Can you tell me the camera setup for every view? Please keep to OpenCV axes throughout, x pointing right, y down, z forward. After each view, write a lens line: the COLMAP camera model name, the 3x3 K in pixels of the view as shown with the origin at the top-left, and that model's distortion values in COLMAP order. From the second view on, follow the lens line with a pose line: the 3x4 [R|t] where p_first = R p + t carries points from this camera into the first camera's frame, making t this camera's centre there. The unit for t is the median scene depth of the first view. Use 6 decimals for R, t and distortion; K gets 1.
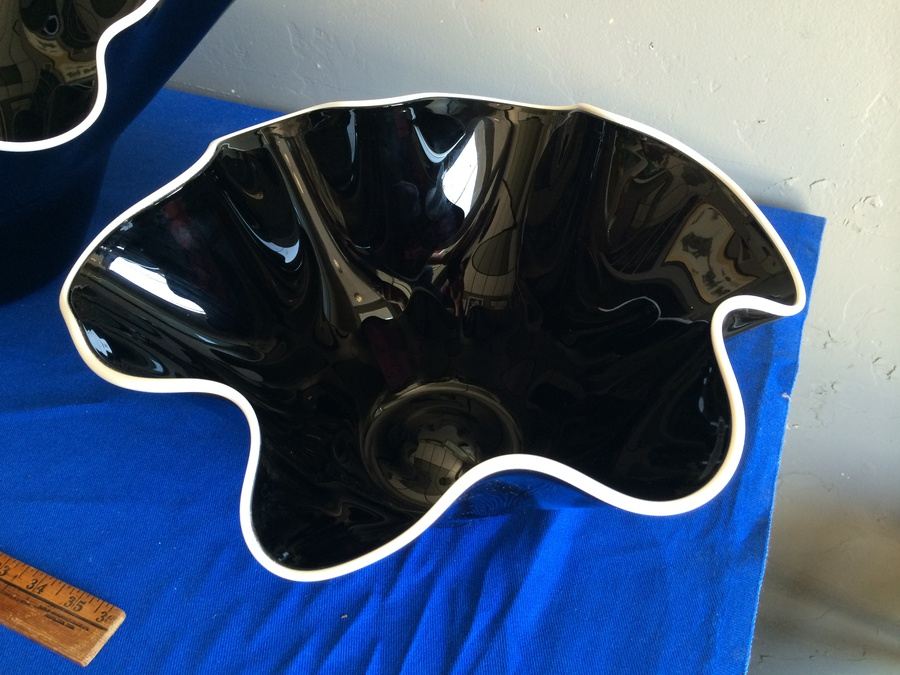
lens RADIAL K [[777.9, 0, 446.1], [0, 777.9, 334.1], [0, 0, 1]] dist [0.084113, -0.123891]
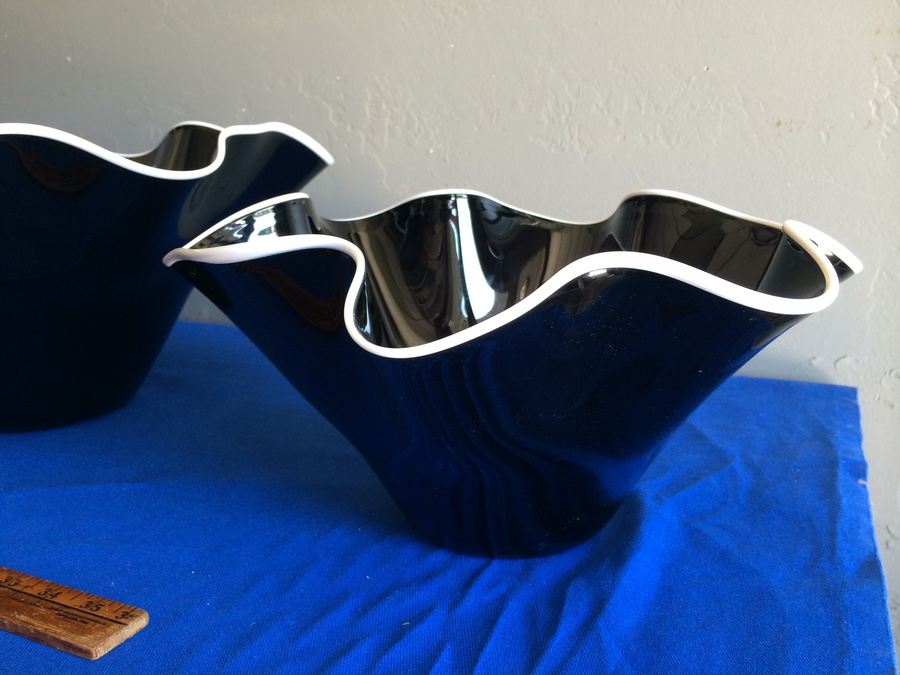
lens RADIAL K [[777.9, 0, 446.1], [0, 777.9, 334.1], [0, 0, 1]] dist [0.084113, -0.123891]
pose [[0.999771, 0.020778, -0.005151, -0.087520], [-0.020598, 0.868141, -0.495890, 0.505711], [-0.005832, 0.495882, 0.868370, 0.105690]]
